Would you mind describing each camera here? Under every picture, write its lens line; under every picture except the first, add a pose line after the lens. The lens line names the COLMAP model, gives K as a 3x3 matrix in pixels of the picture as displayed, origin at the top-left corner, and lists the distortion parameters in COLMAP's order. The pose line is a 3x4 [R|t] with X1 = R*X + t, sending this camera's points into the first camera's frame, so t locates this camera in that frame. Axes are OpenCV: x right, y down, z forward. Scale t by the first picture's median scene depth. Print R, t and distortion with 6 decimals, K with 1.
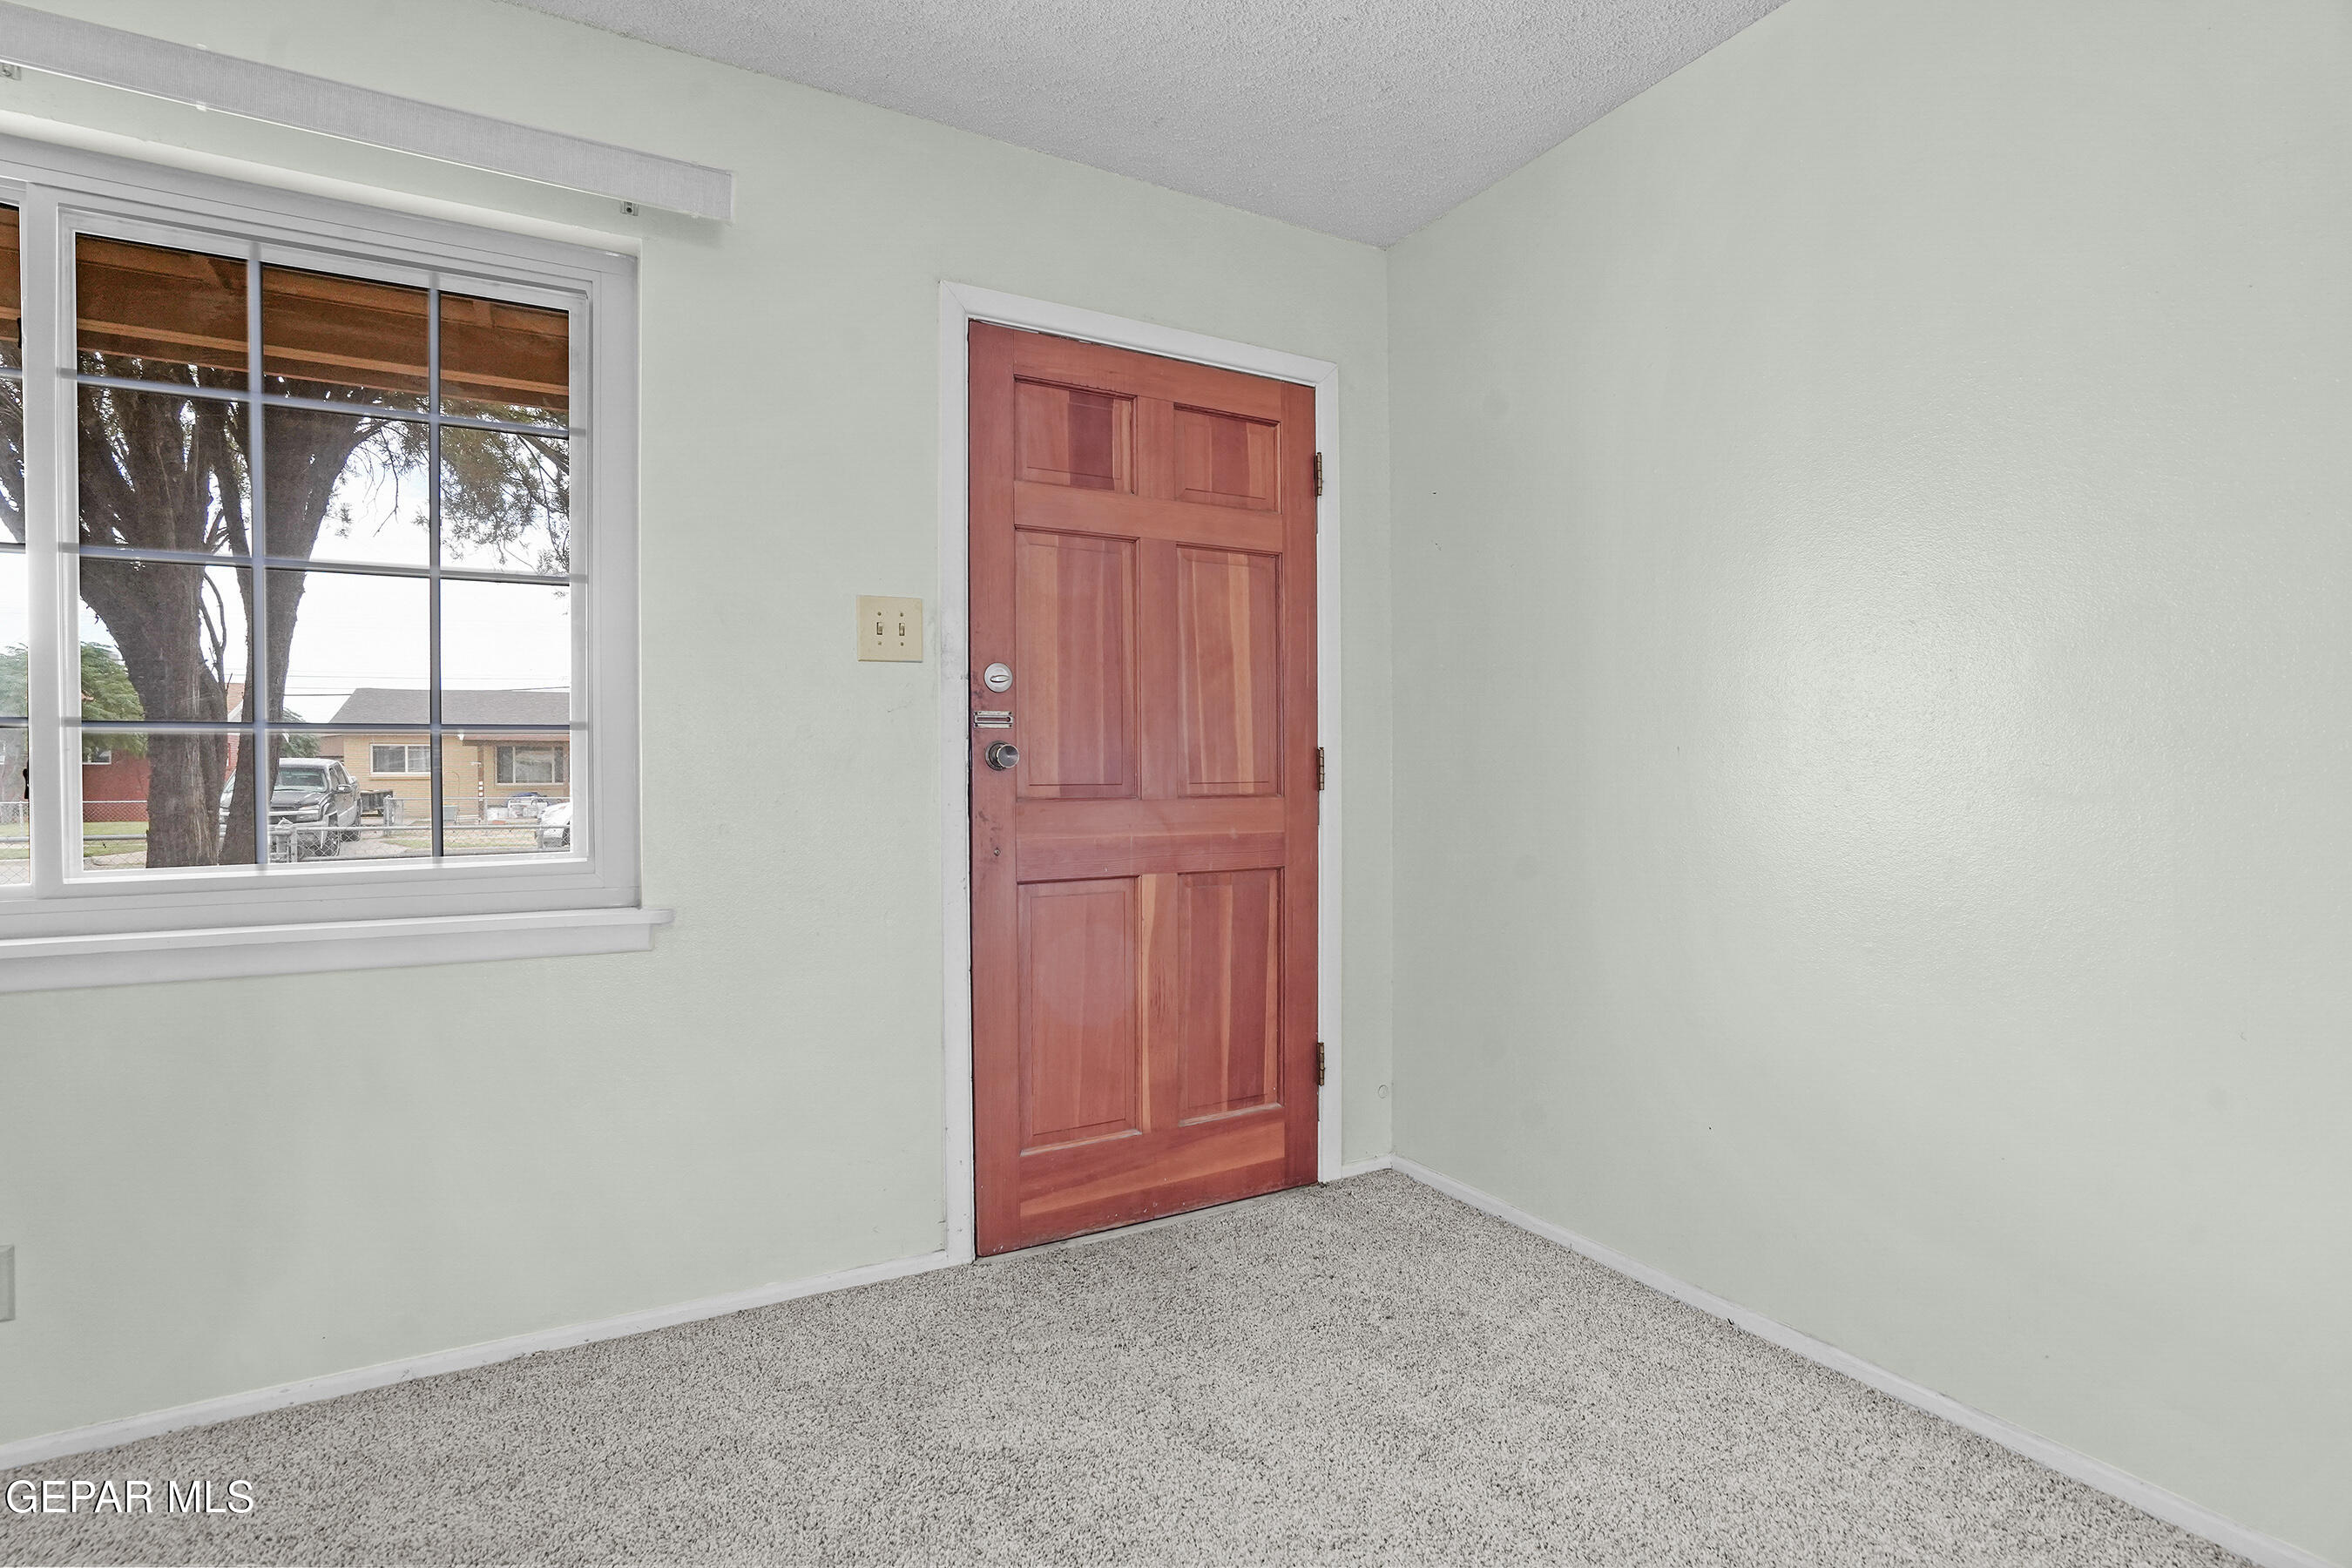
lens RADIAL K [[1119.0, 0, 1154.1], [0, 1119.0, 788.6], [0, 0, 1]] dist [-0.037191, 0.002626]
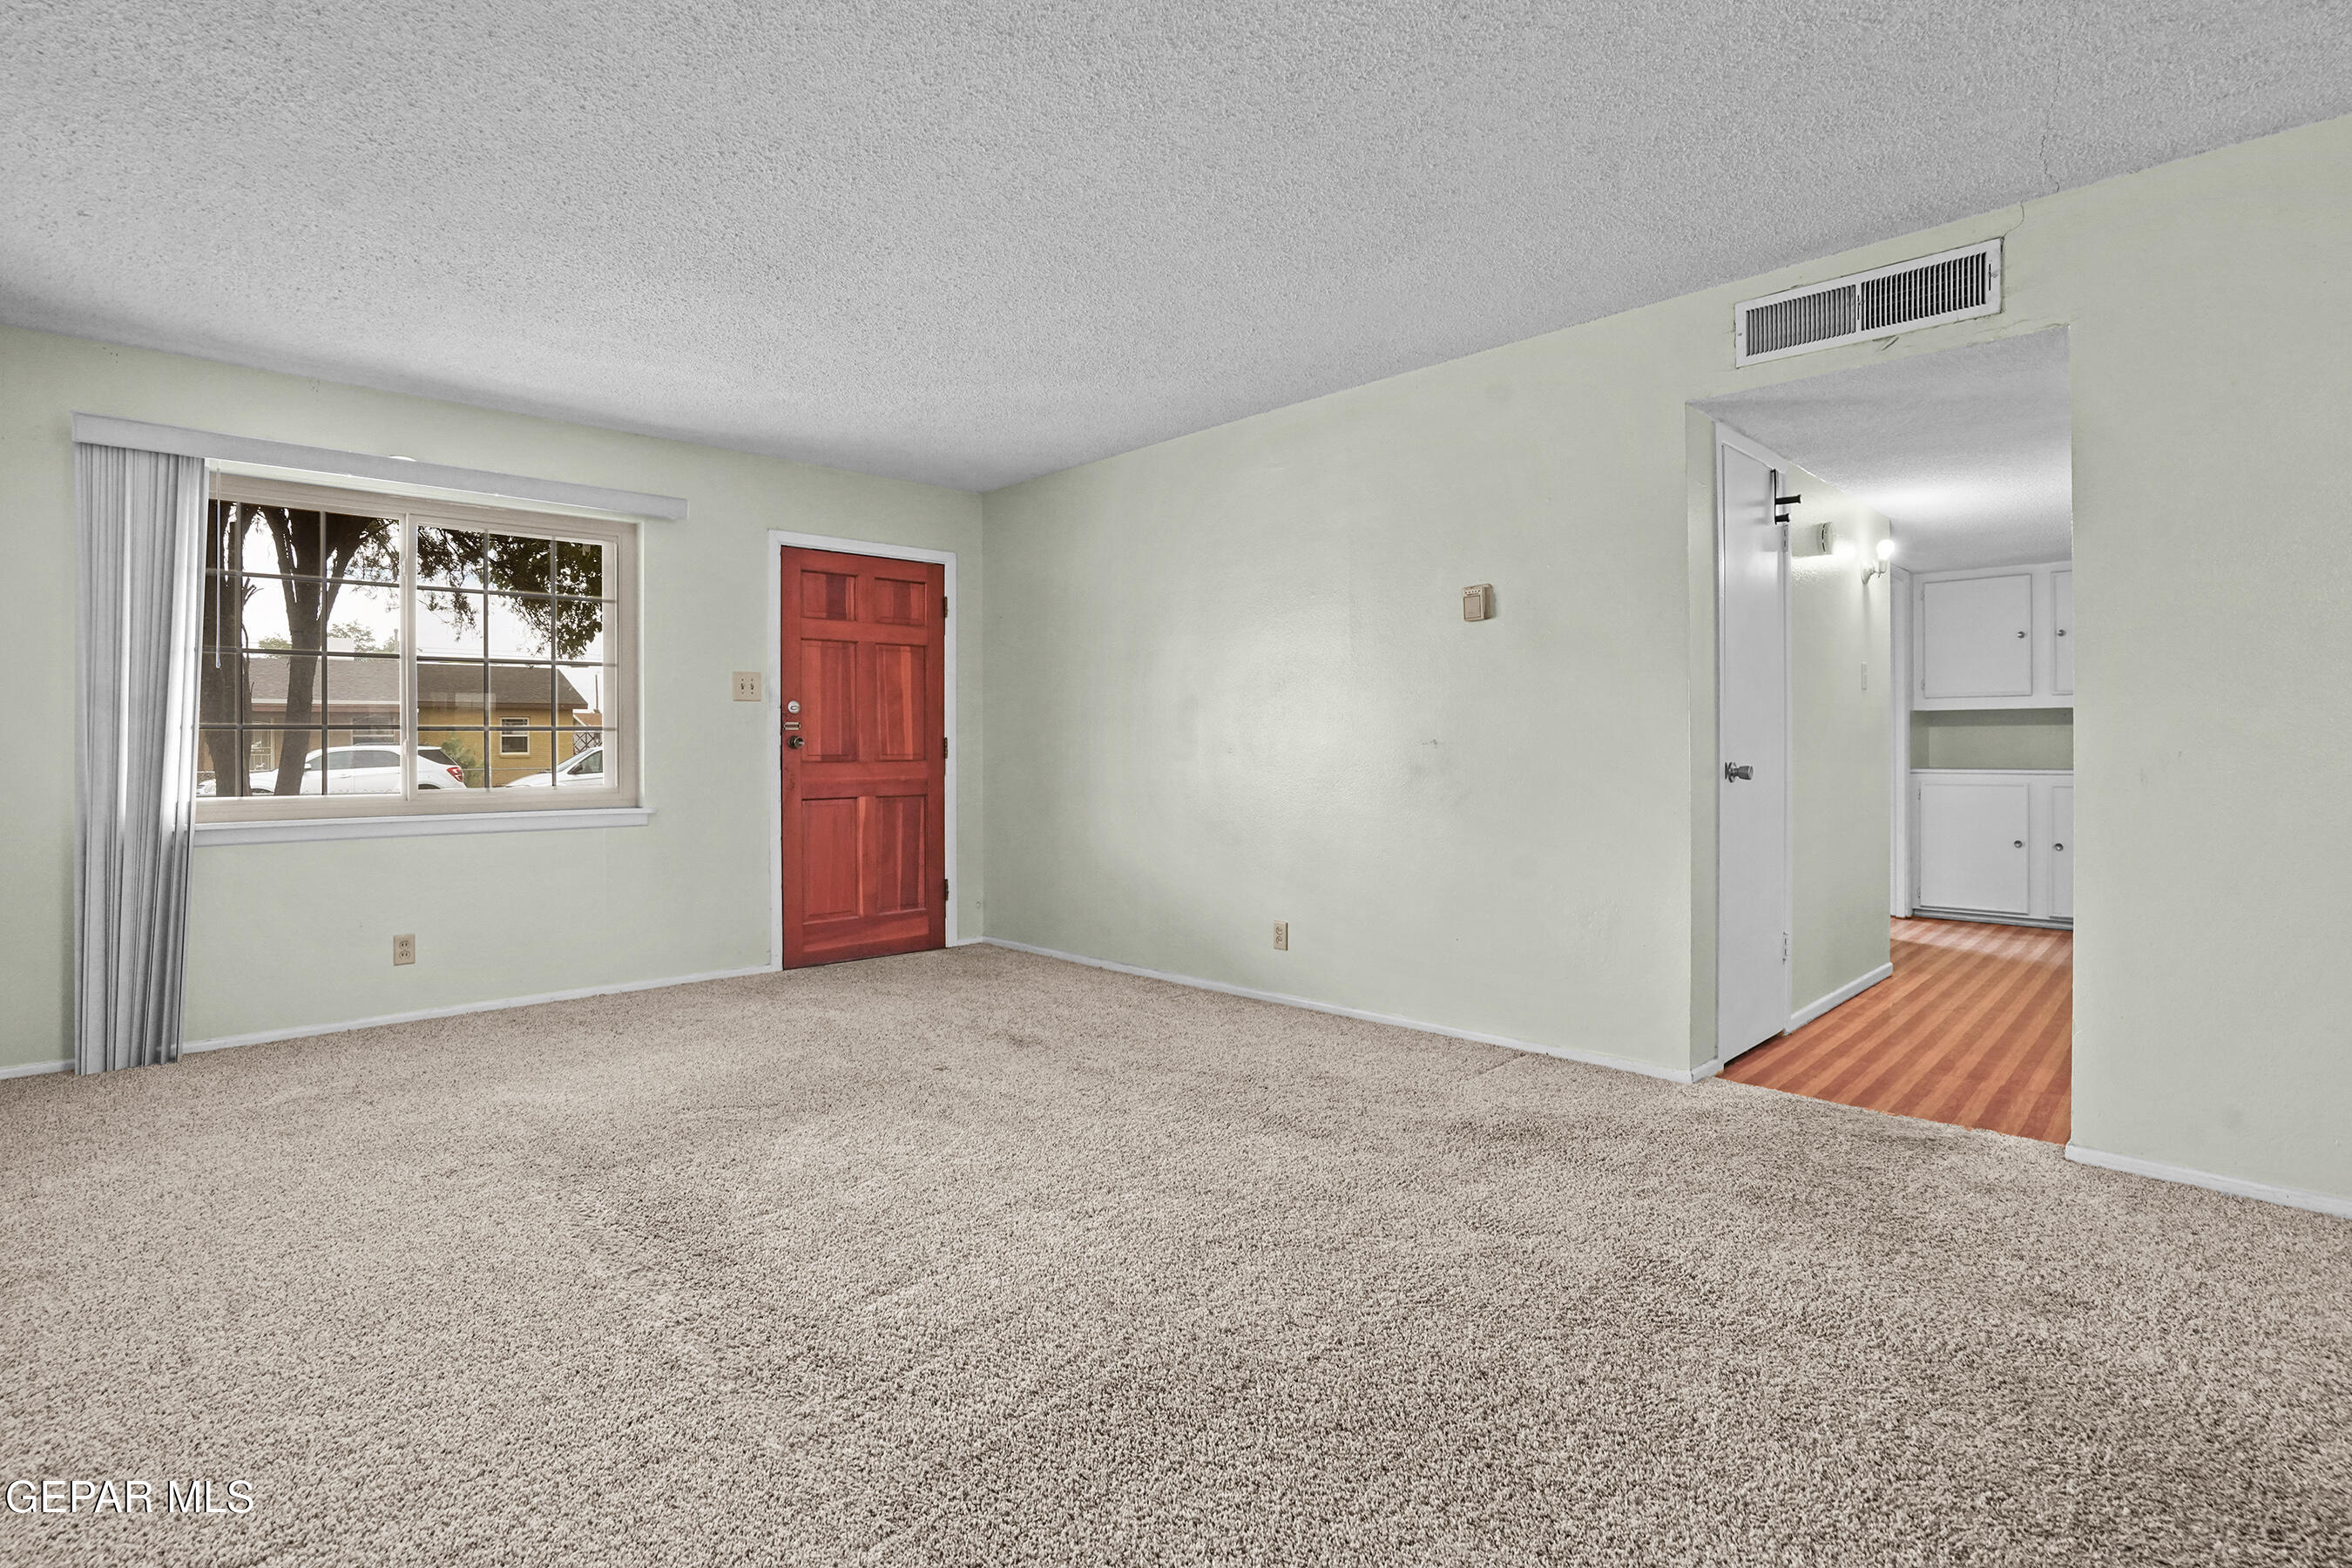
lens RADIAL K [[1119.0, 0, 1170.7], [0, 1119.0, 758.2], [0, 0, 1]] dist [-0.037191, 0.002626]
pose [[0.957085, 0.001537, 0.289802, -0.058579], [-0.001554, 0.999999, -0.000172, 0.001397], [-0.289802, -0.000286, 0.957087, -1.214975]]
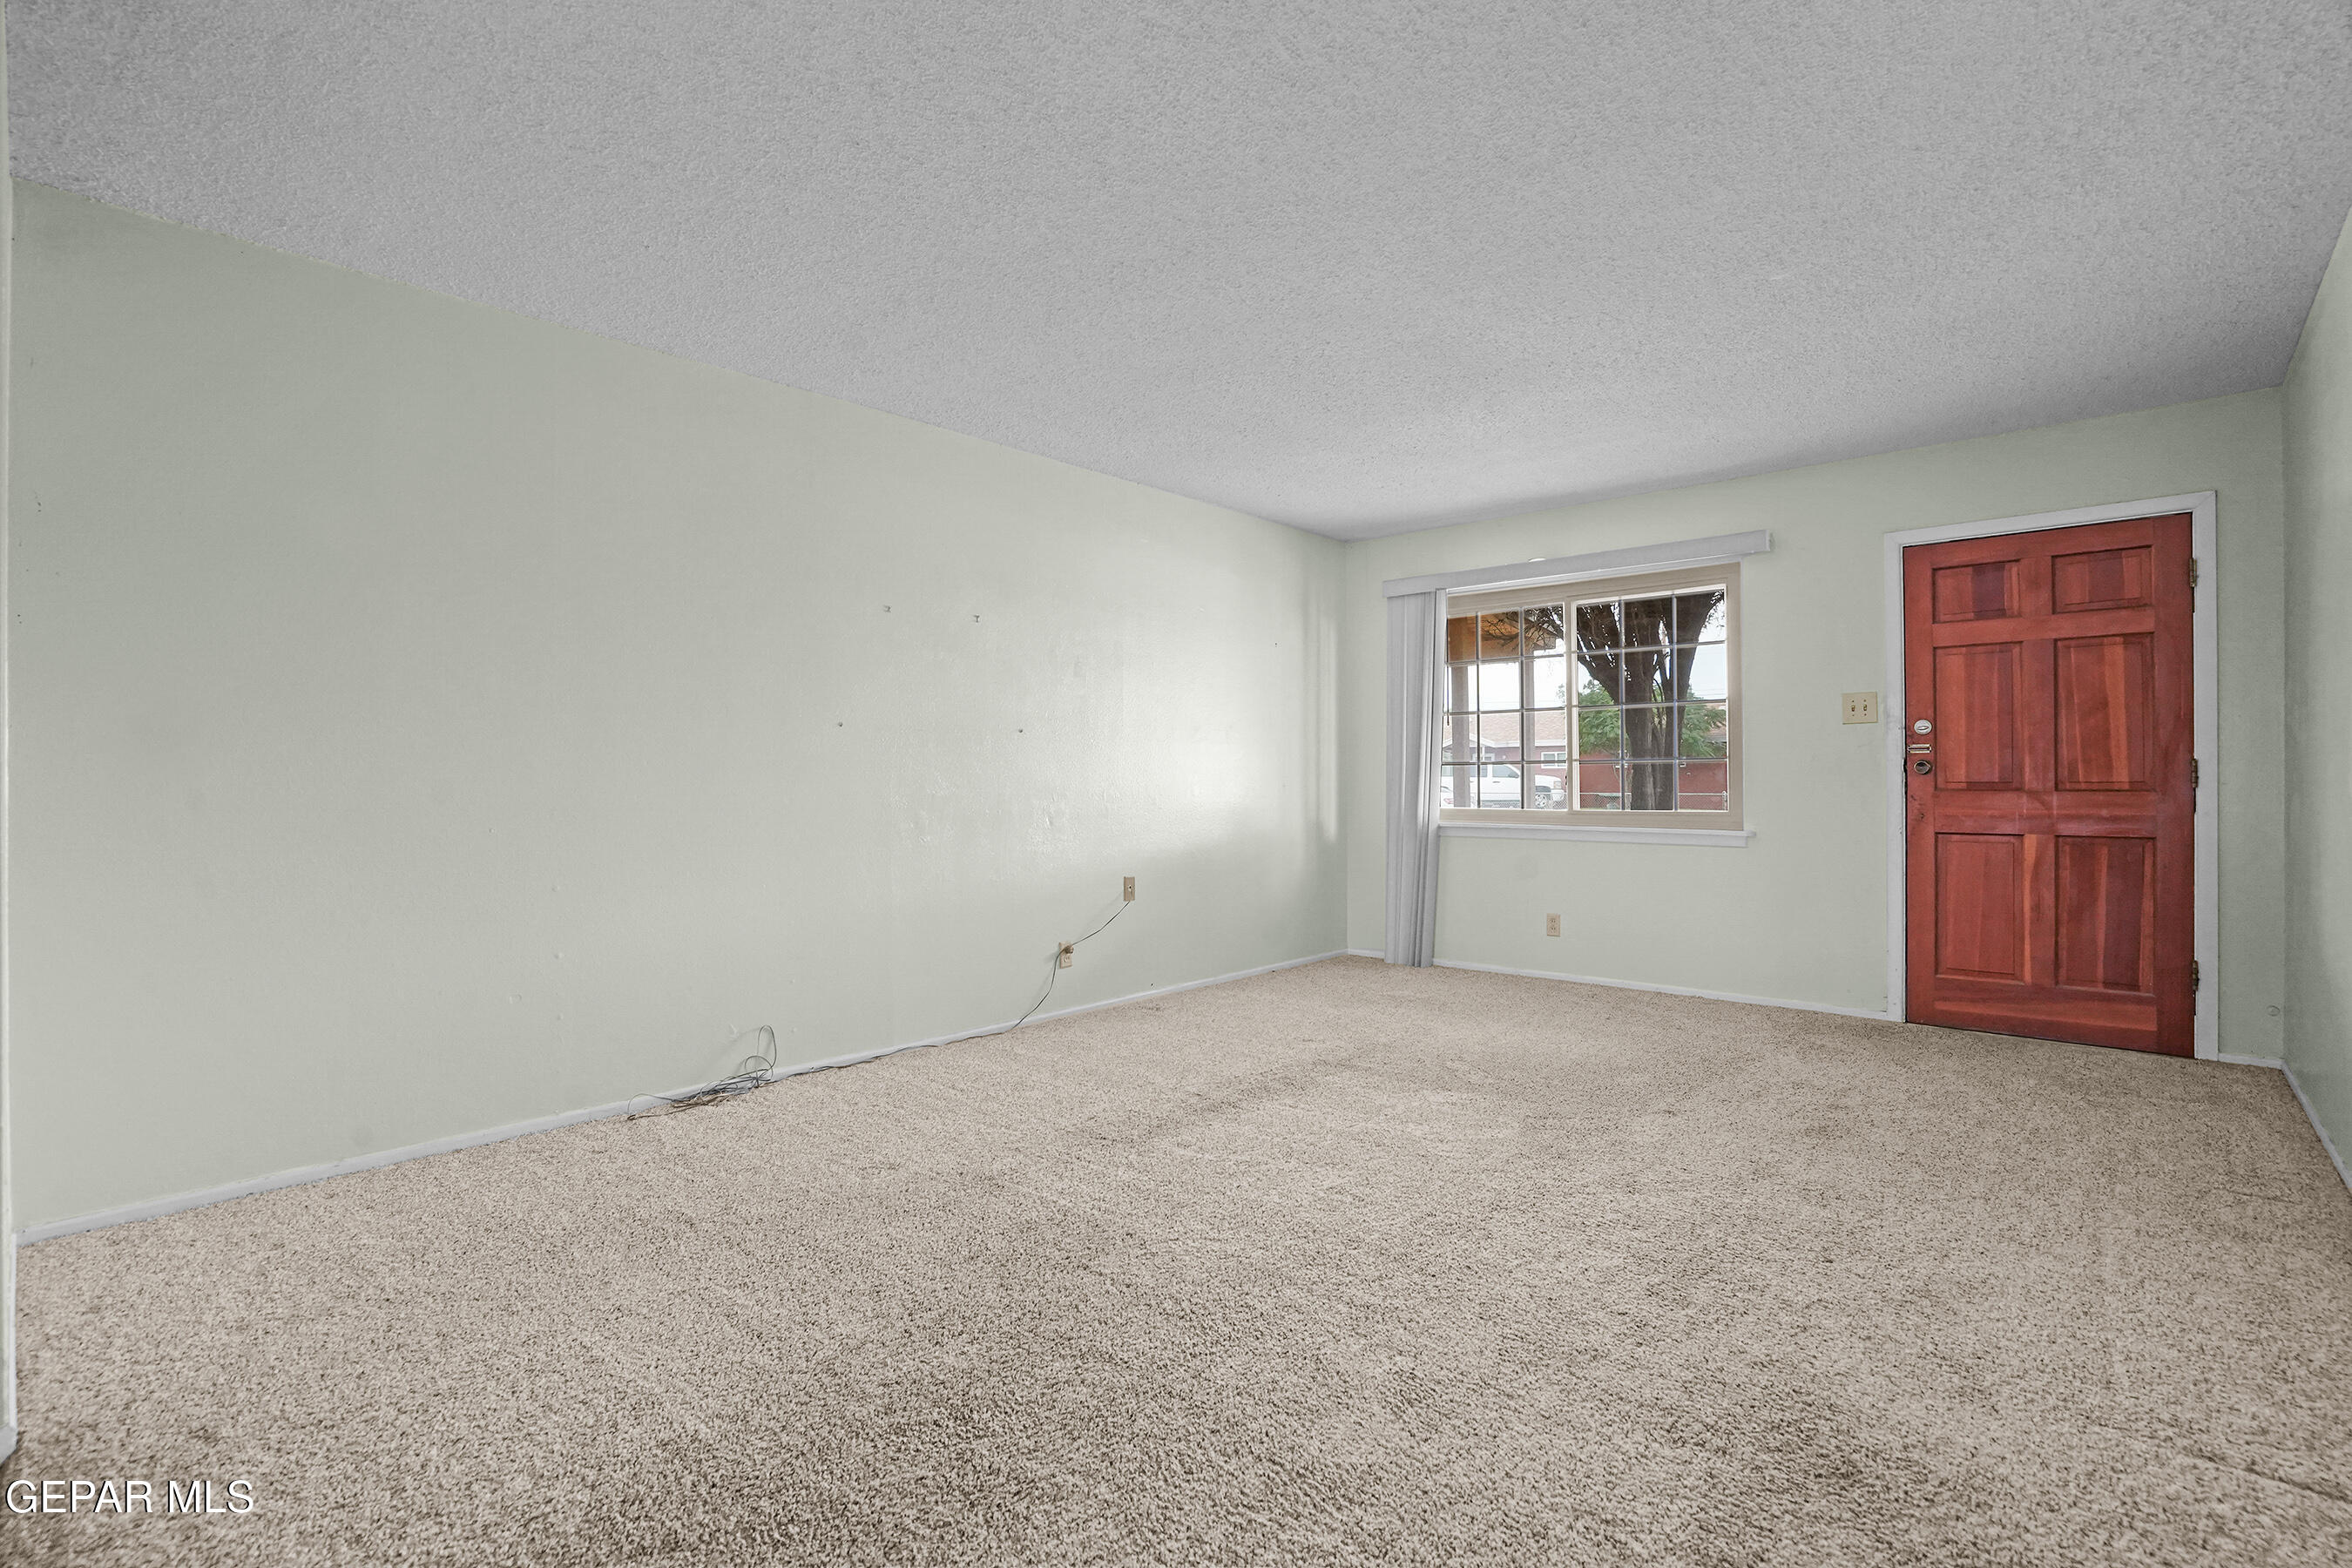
lens RADIAL K [[1119.0, 0, 1187.9], [0, 1119.0, 779.1], [0, 0, 1]] dist [-0.037191, 0.002626]
pose [[0.359675, 0.007795, -0.933045, 1.084897], [-0.006784, 0.999961, 0.005739, -0.009753], [0.933053, 0.004266, 0.359713, -0.807998]]
